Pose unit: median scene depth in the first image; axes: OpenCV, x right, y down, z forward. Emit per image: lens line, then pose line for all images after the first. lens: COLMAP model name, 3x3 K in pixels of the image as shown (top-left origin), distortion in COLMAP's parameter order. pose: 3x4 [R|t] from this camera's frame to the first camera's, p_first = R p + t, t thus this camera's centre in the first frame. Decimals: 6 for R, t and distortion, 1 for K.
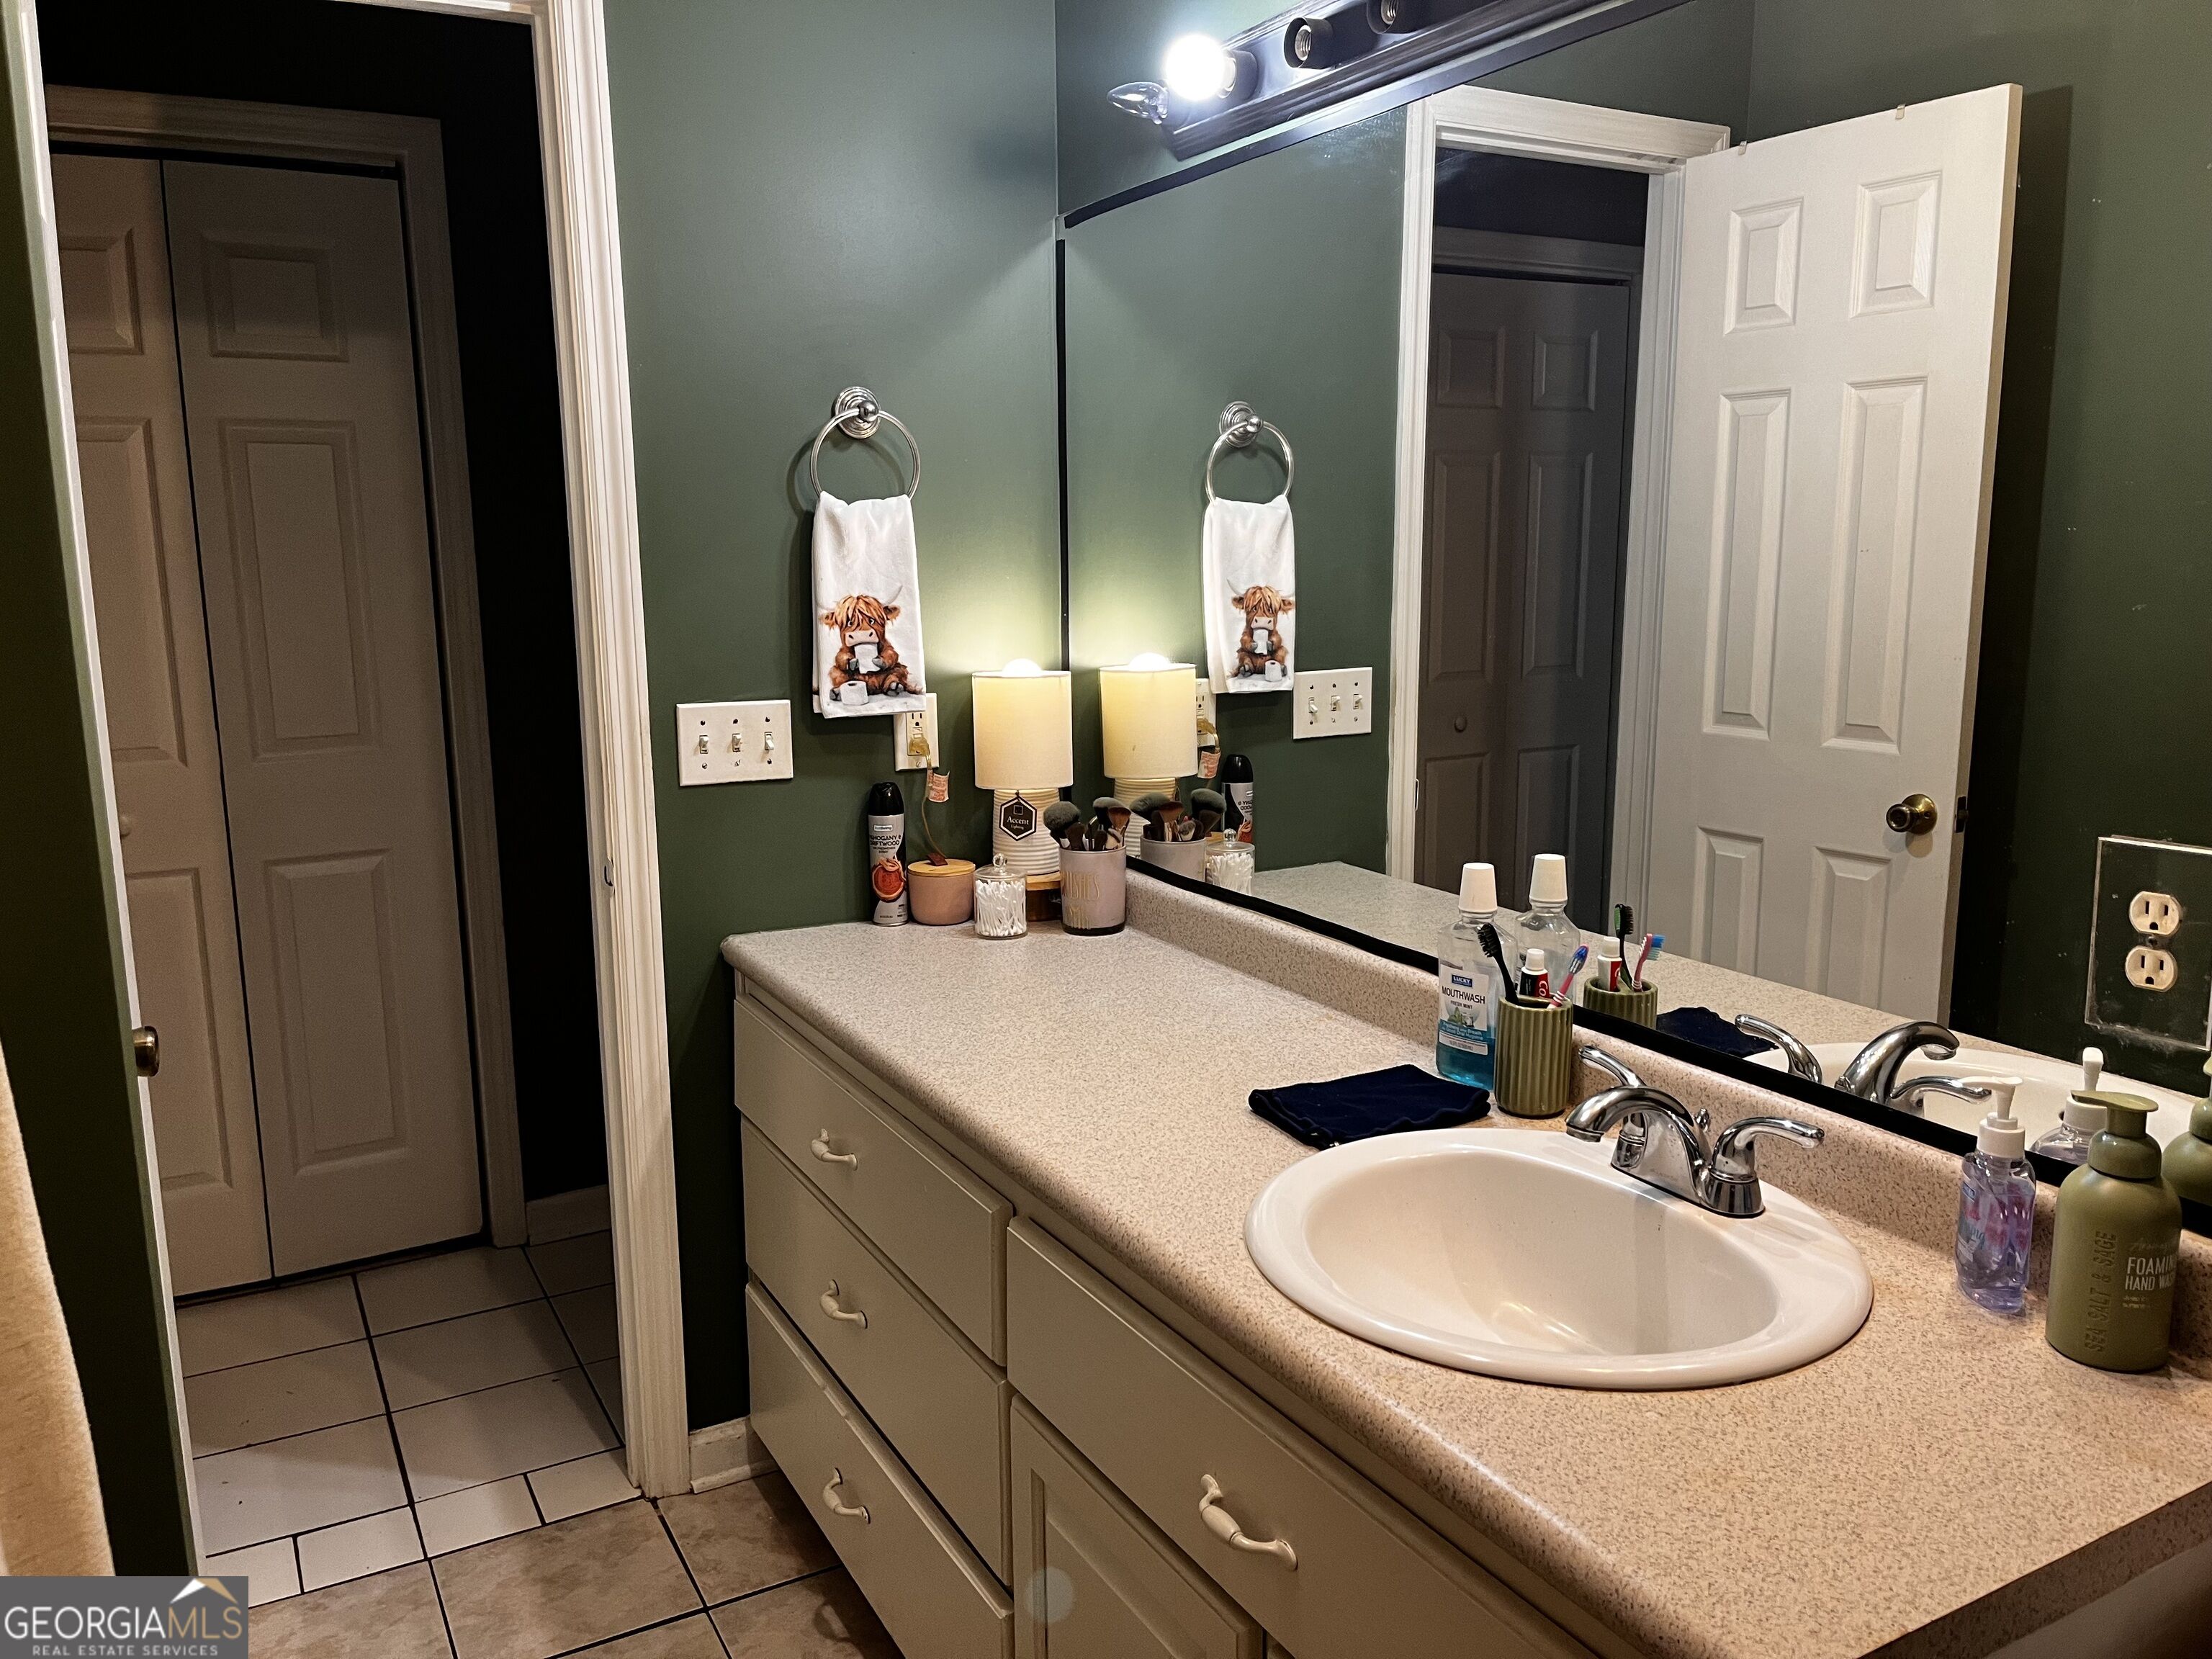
lens RADIAL K [[1674.5, 0, 1106.0], [0, 1674.5, 829.5], [0, 0, 1]] dist [0.088628, -0.000628]
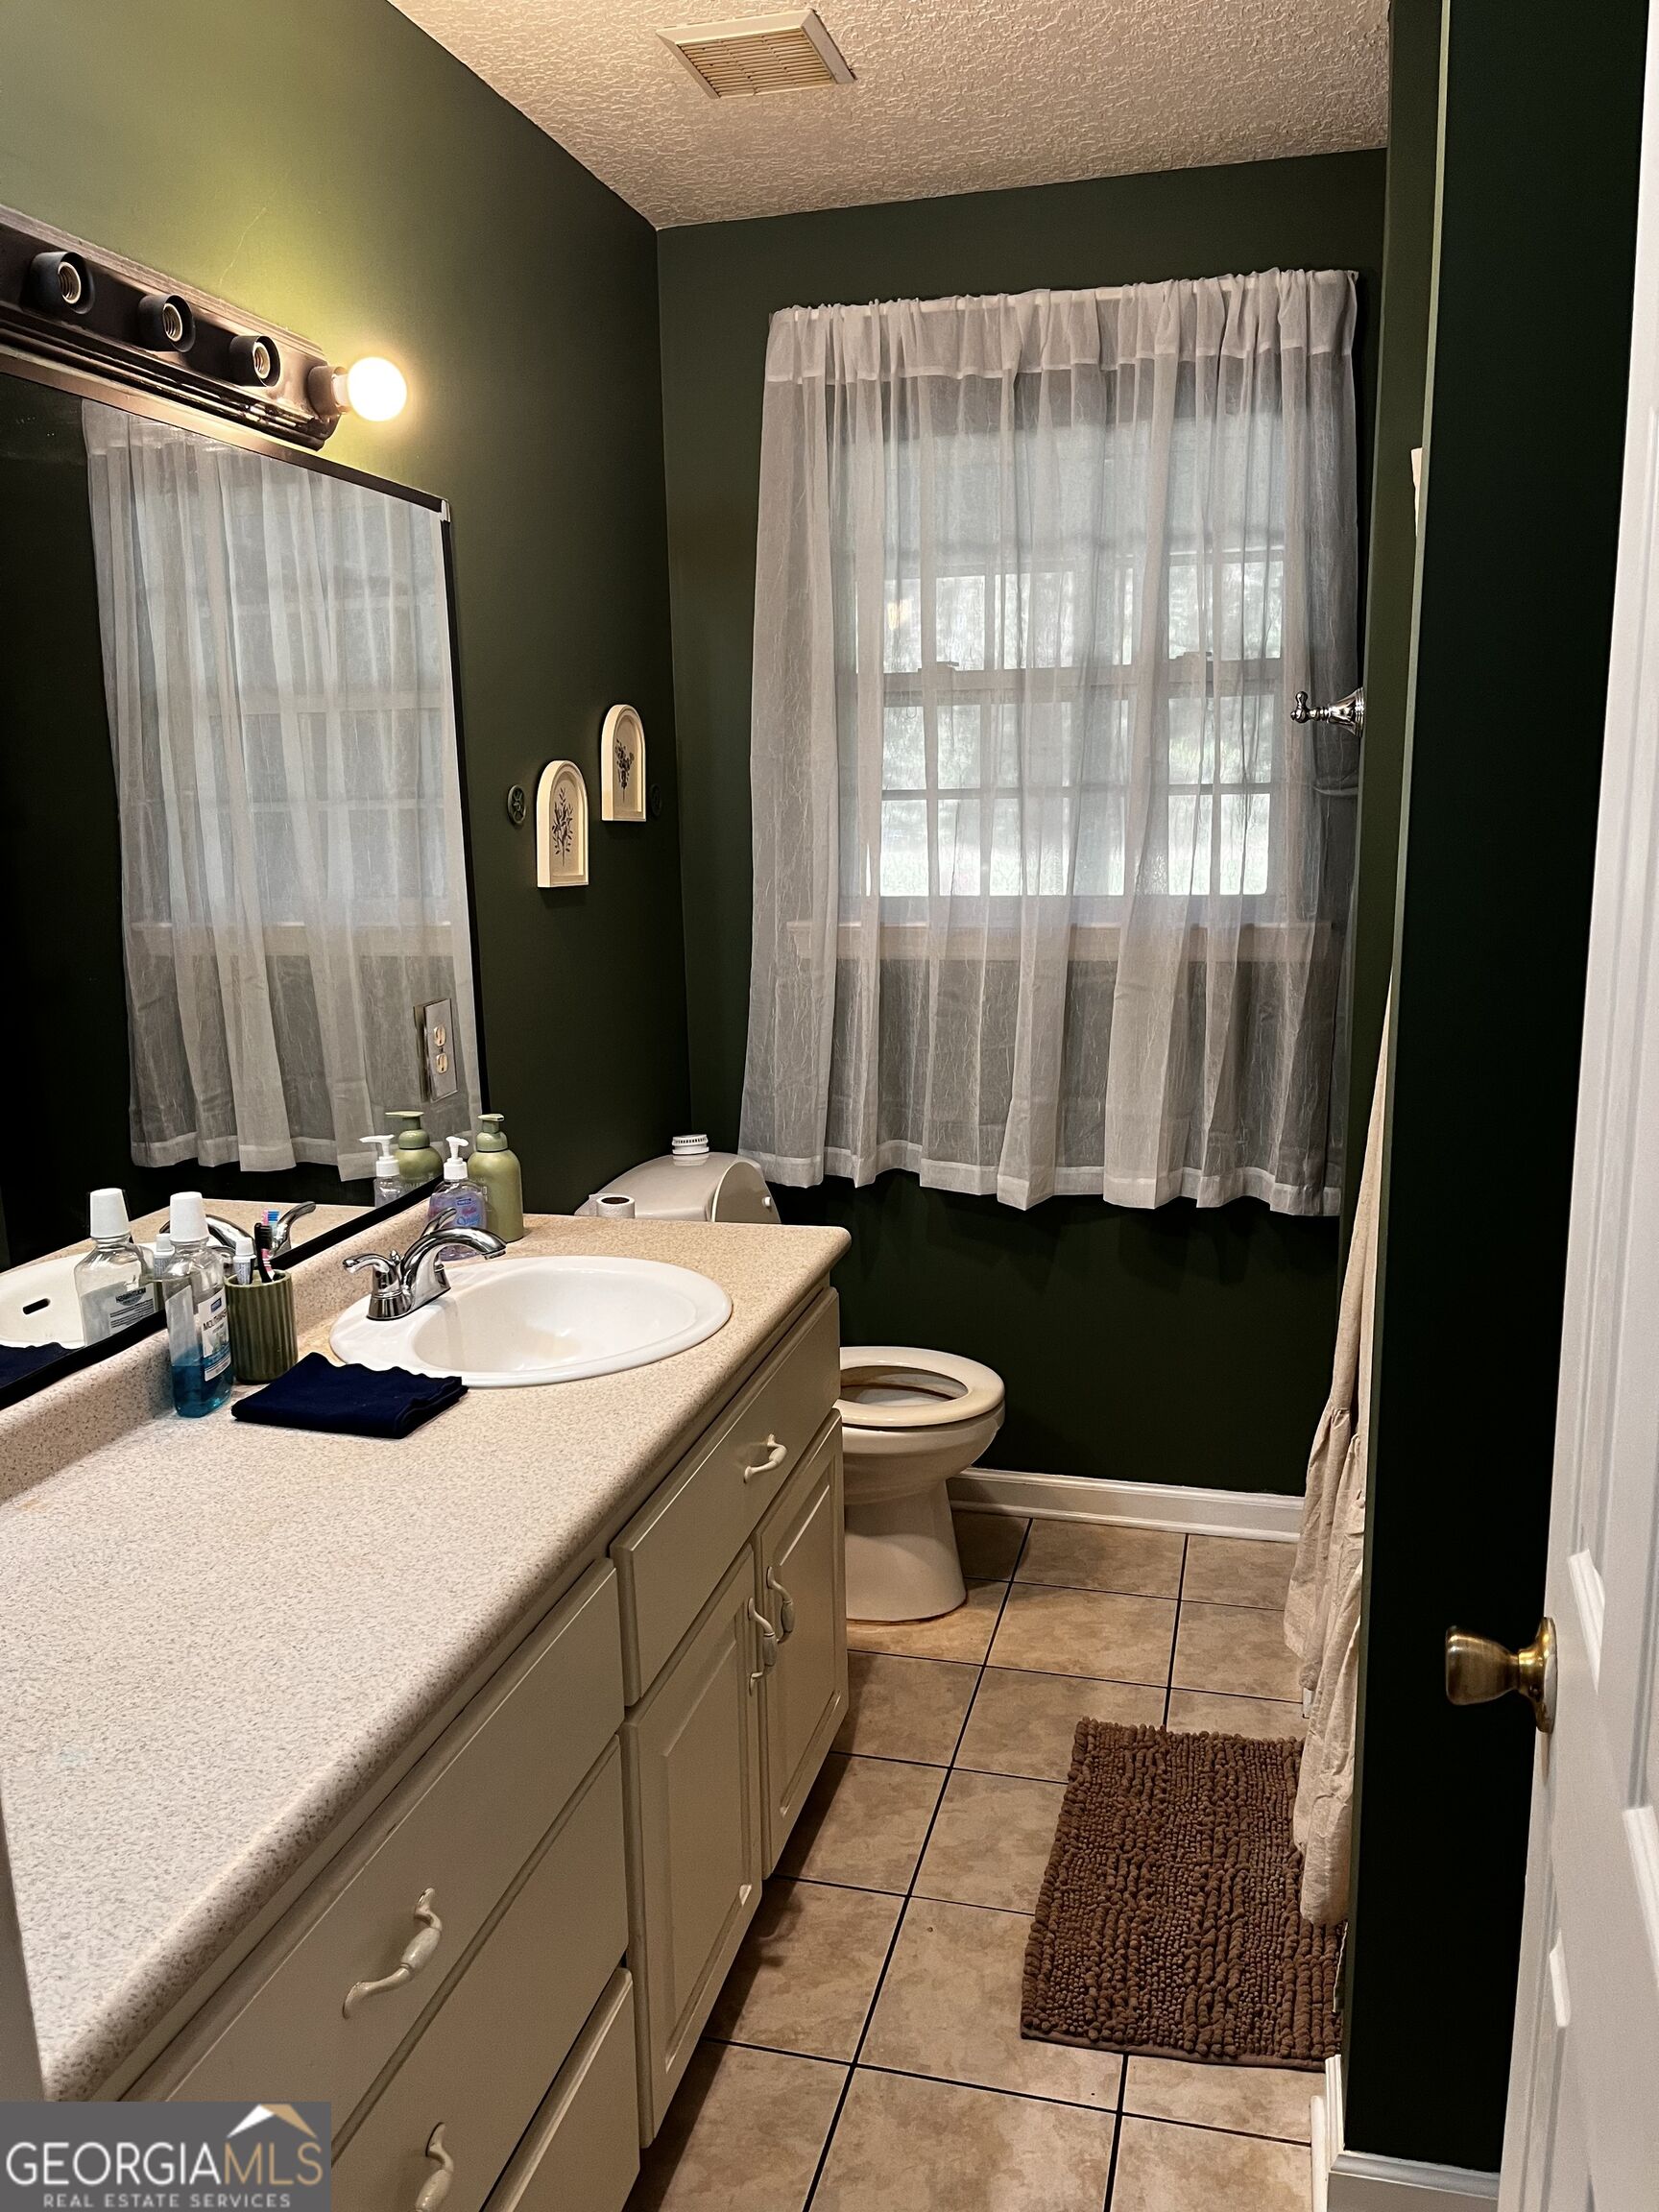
lens RADIAL K [[1674.5, 0, 829.5], [0, 1674.5, 1106.0], [0, 0, 1]] dist [0.088628, -0.000628]
pose [[-0.720872, -0.111957, 0.683966, -0.685619], [0.145620, 0.940371, 0.307405, -0.250905], [-0.677598, 0.321199, -0.661584, 1.340785]]
